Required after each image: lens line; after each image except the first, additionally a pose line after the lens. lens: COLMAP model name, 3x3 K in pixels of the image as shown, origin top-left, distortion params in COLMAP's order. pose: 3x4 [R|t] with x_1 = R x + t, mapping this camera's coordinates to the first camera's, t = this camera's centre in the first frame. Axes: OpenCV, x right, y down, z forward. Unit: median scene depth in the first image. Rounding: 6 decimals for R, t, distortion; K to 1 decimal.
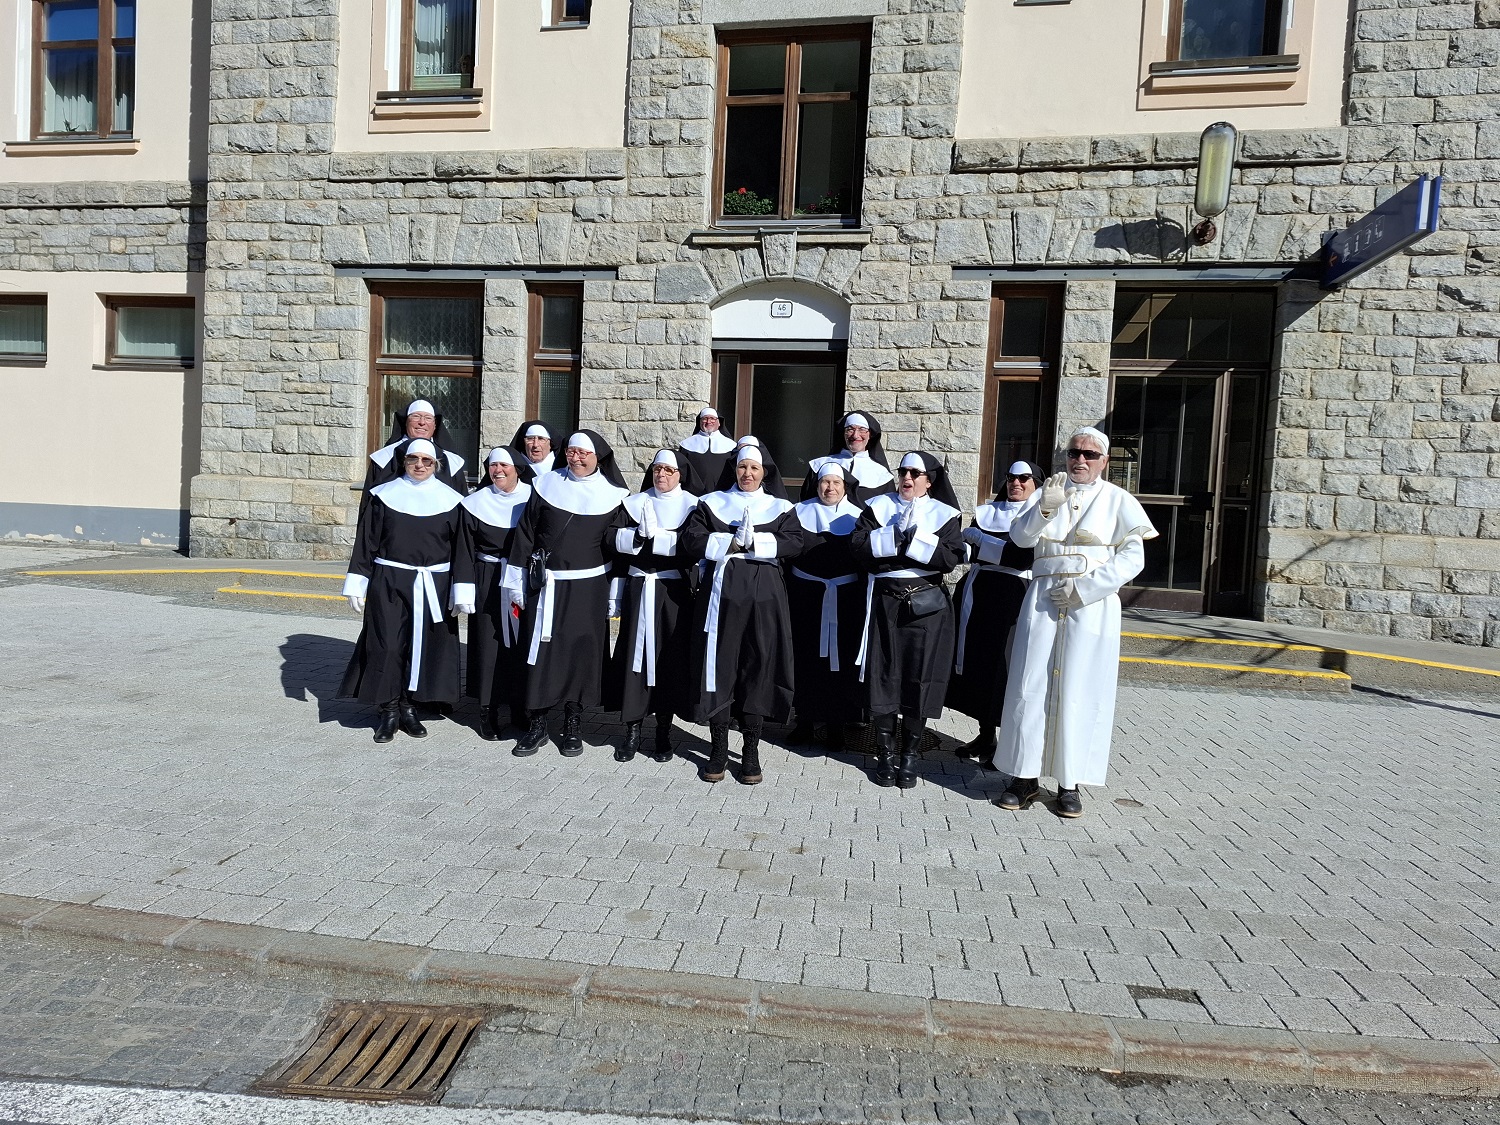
lens RADIAL K [[1068.9, 0, 740.8], [0, 1068.9, 561.8], [0, 0, 1]] dist [0.050686, -0.039649]
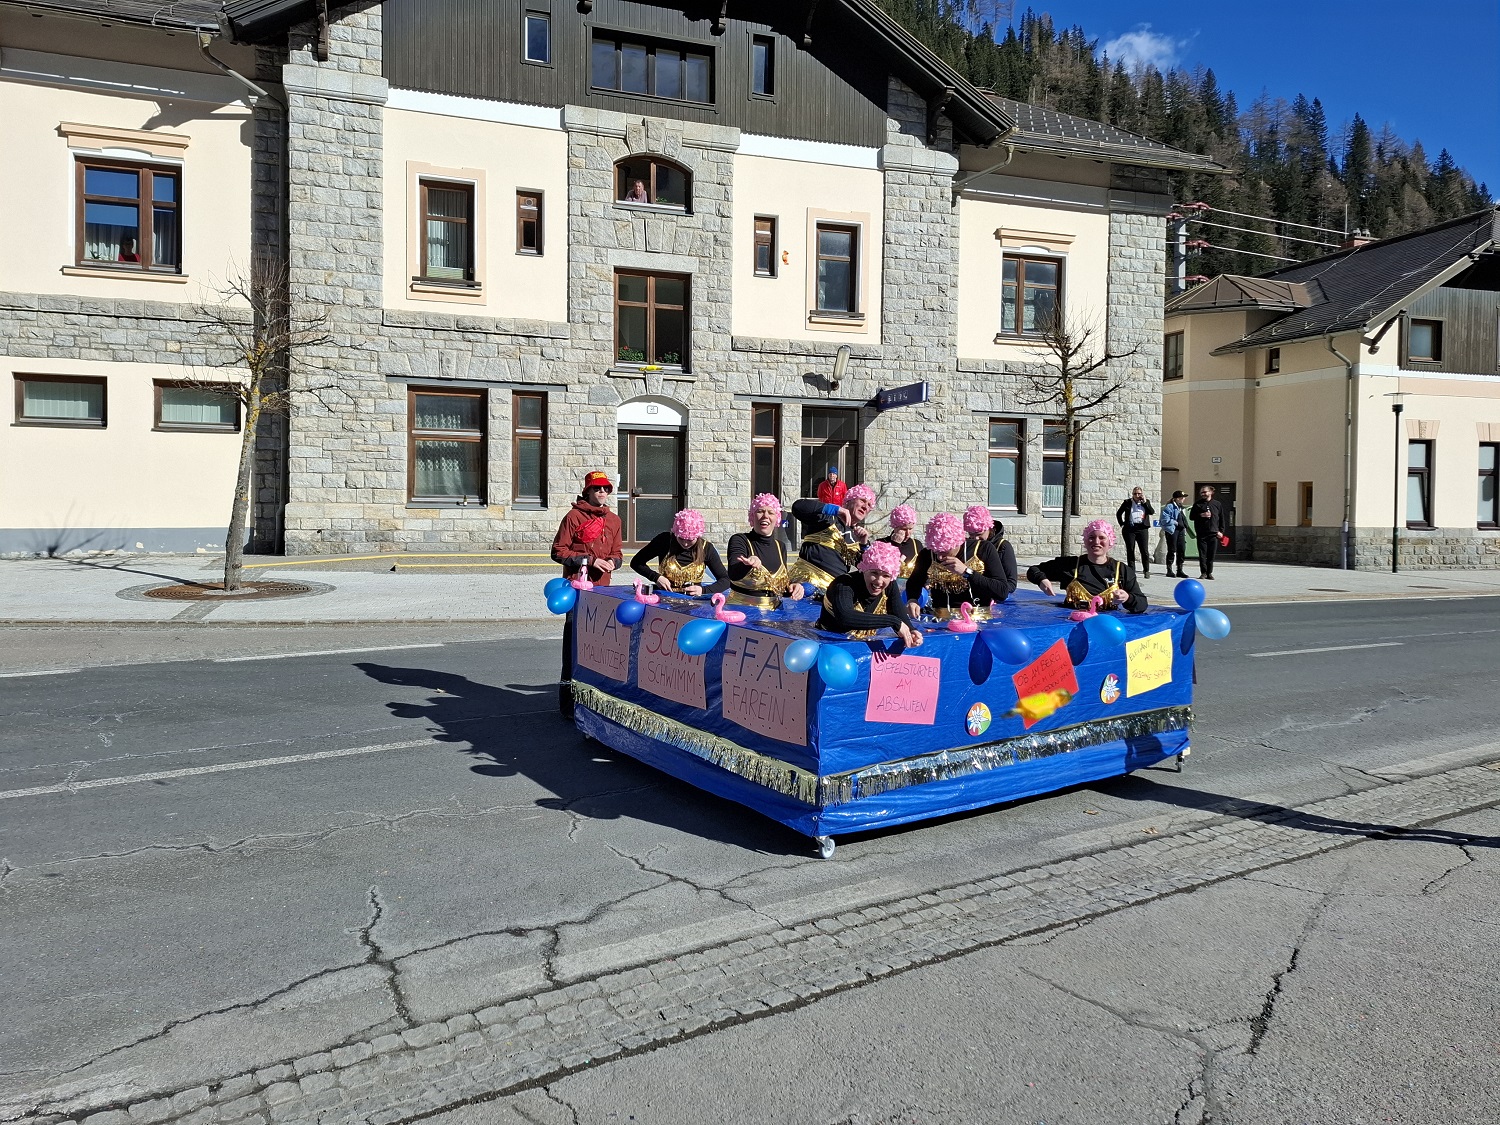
lens RADIAL K [[1068.9, 0, 751.6], [0, 1068.9, 557.0], [0, 0, 1]] dist [0.050686, -0.039649]
pose [[0.849831, -0.058439, 0.523805, -0.844645], [0.062865, 0.997978, 0.009346, 0.028304], [-0.523292, 0.024986, 0.851787, -0.762708]]
